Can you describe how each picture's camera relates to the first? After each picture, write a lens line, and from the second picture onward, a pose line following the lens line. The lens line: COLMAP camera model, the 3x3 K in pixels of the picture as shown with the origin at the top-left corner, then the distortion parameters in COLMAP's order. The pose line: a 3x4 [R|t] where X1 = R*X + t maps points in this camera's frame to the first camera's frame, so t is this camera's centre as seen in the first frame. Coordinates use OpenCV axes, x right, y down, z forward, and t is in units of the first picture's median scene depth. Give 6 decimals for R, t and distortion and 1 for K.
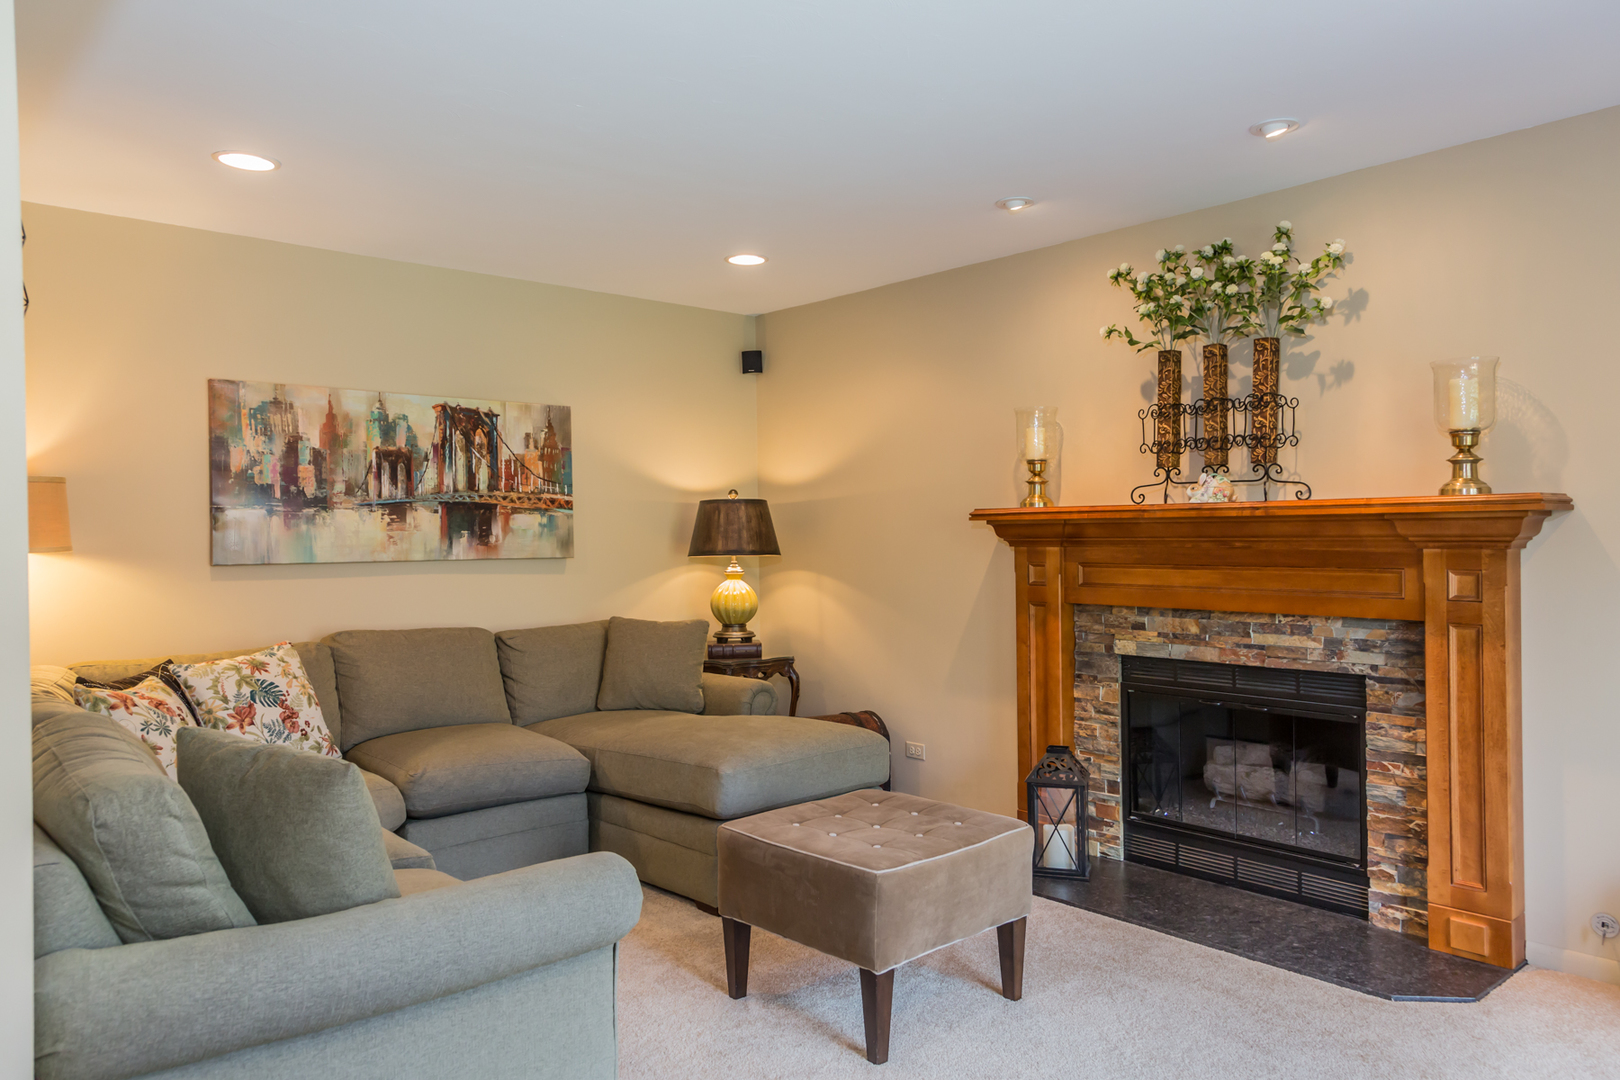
lens RADIAL K [[1106.4, 0, 807.9], [0, 1106.4, 529.7], [0, 0, 1]] dist [-0.000373, 0.003280]
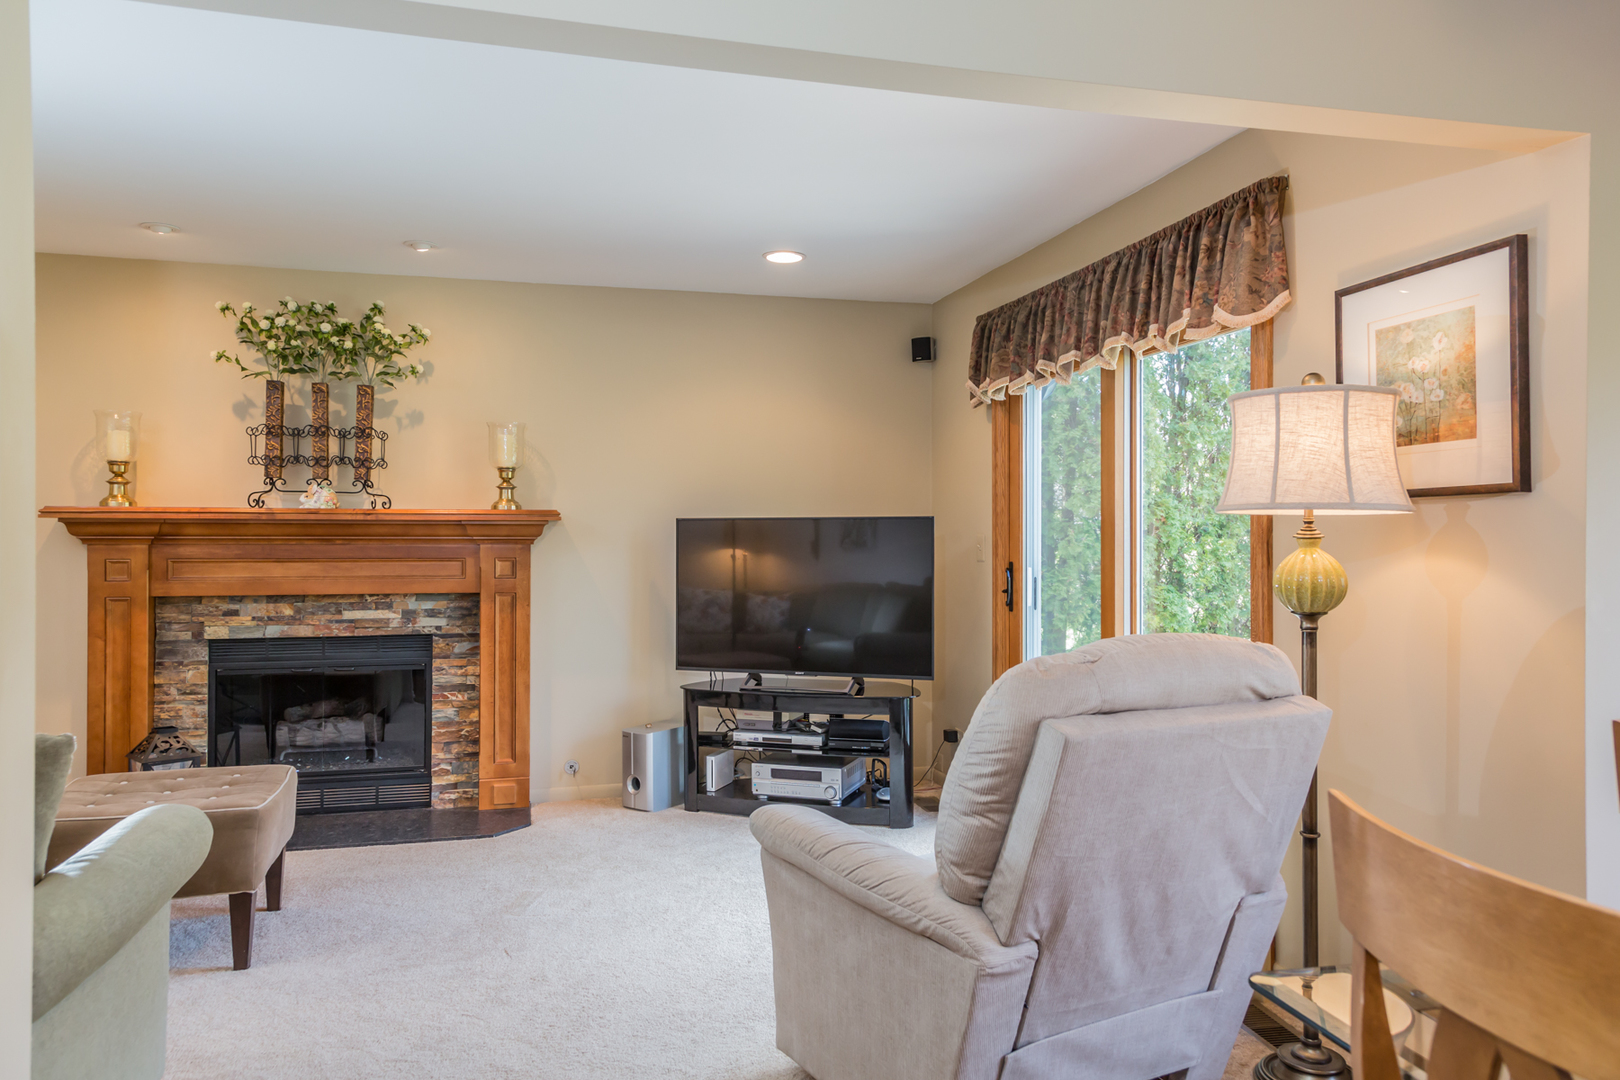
lens RADIAL K [[1106.4, 0, 808.0], [0, 1106.4, 539.4], [0, 0, 1]] dist [-0.000373, 0.003280]
pose [[0.440808, 0.003337, 0.897595, -0.534524], [-0.009765, 0.999952, 0.001078, 0.003885], [-0.897548, -0.009240, 0.440819, -0.054519]]
